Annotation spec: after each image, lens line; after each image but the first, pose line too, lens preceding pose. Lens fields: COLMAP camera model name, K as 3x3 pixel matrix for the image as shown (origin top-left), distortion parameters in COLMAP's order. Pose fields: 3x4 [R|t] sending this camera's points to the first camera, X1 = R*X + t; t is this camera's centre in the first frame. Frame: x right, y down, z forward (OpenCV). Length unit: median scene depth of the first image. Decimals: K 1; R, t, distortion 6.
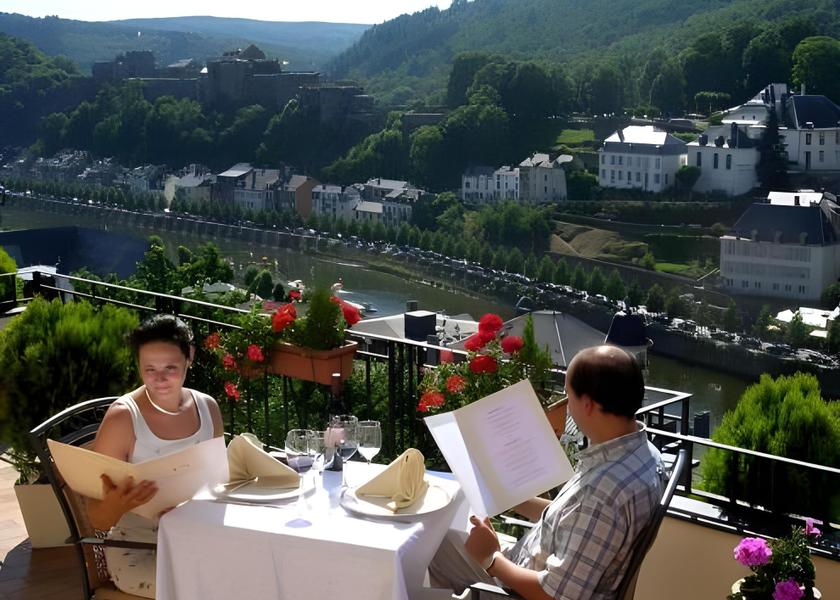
lens RADIAL K [[572.0, 0, 420.0], [0, 572.0, 300.0], [0, 0, 1]] dist [-0.072578, 0.053527]
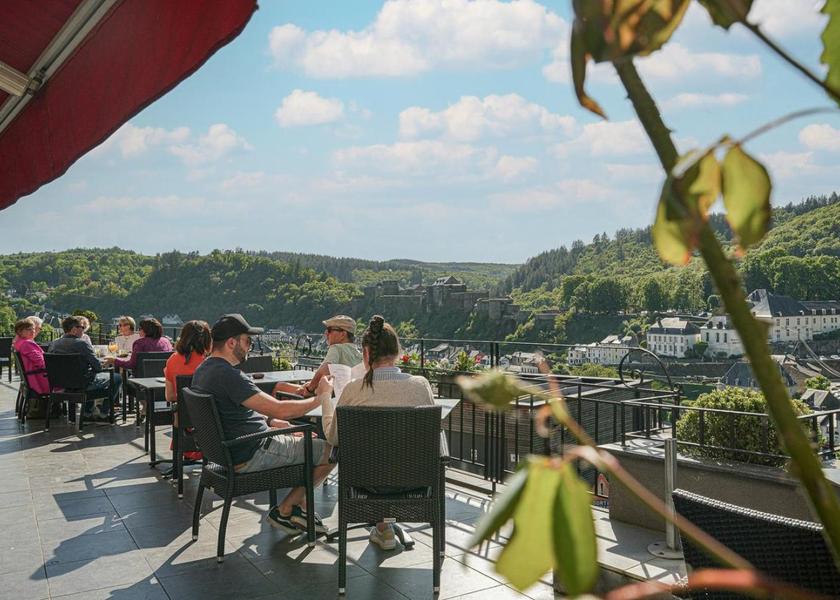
lens RADIAL K [[572.0, 0, 420.0], [0, 572.0, 300.0], [0, 0, 1]] dist [-0.072578, 0.053527]
pose [[0.936645, -0.033215, -0.348702, 0.276718], [-0.080130, 0.948779, -0.305611, 0.206413], [0.340992, 0.314191, 0.886007, -0.735932]]
